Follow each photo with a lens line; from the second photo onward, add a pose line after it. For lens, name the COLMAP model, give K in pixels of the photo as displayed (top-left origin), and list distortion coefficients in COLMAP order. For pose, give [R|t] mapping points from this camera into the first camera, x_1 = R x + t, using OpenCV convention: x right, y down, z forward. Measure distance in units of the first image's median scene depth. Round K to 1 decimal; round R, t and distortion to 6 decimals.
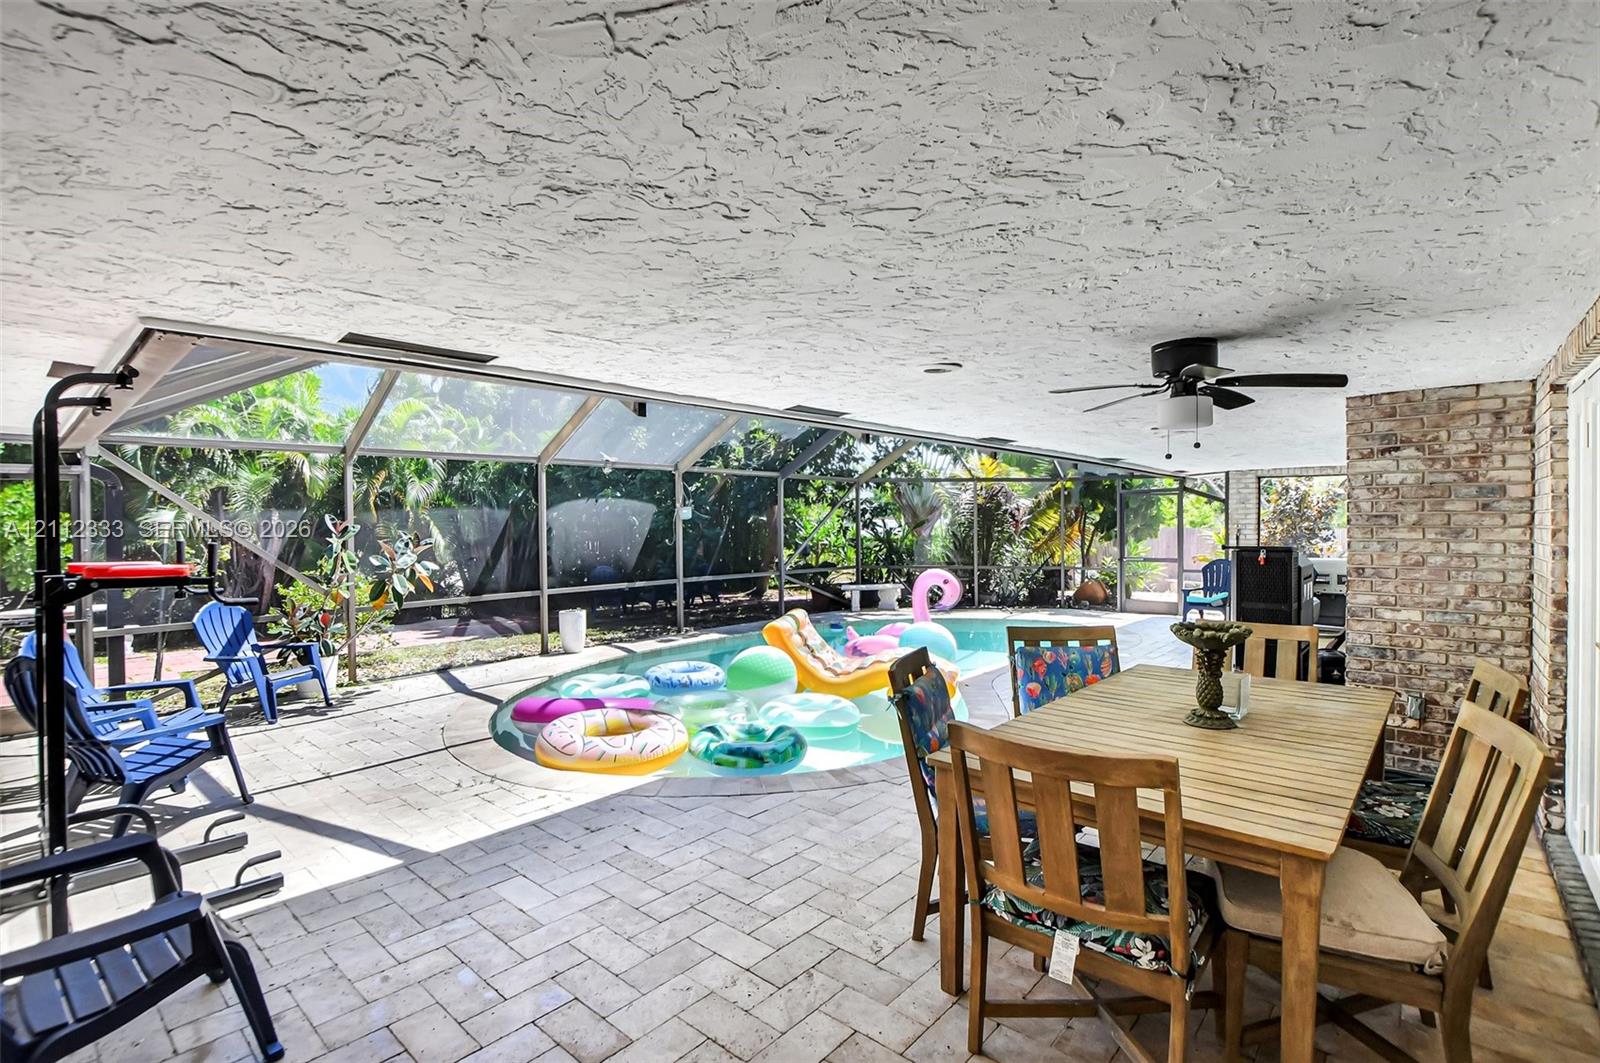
lens RADIAL K [[734.1, 0, 797.9], [0, 734.1, 524.6], [0, 0, 1]] dist [-0.035323, -0.000287]
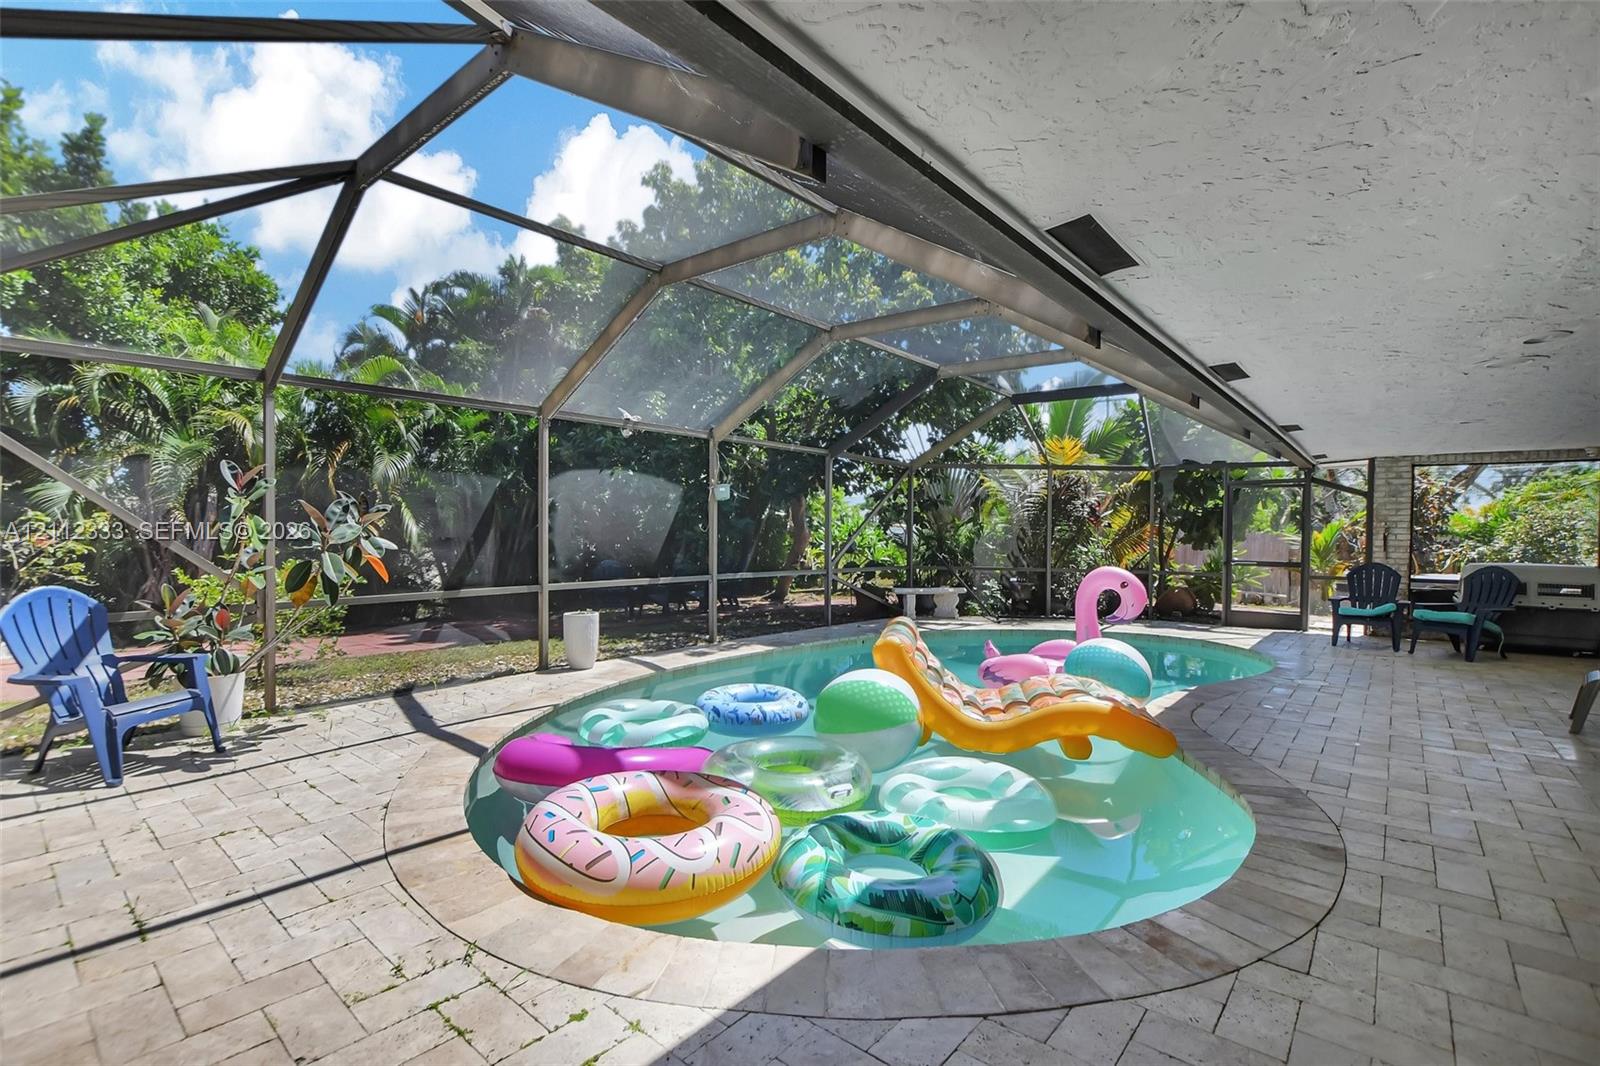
lens RADIAL K [[717.5, 0, 787.7], [0, 717.5, 537.0], [0, 0, 1]] dist [-0.031223, 0.000405]
pose [[0.999696, 0.018957, 0.015748, -0.112880], [-0.019038, 0.999806, 0.005032, 0.033200], [-0.015650, -0.005330, 0.999863, 0.270416]]
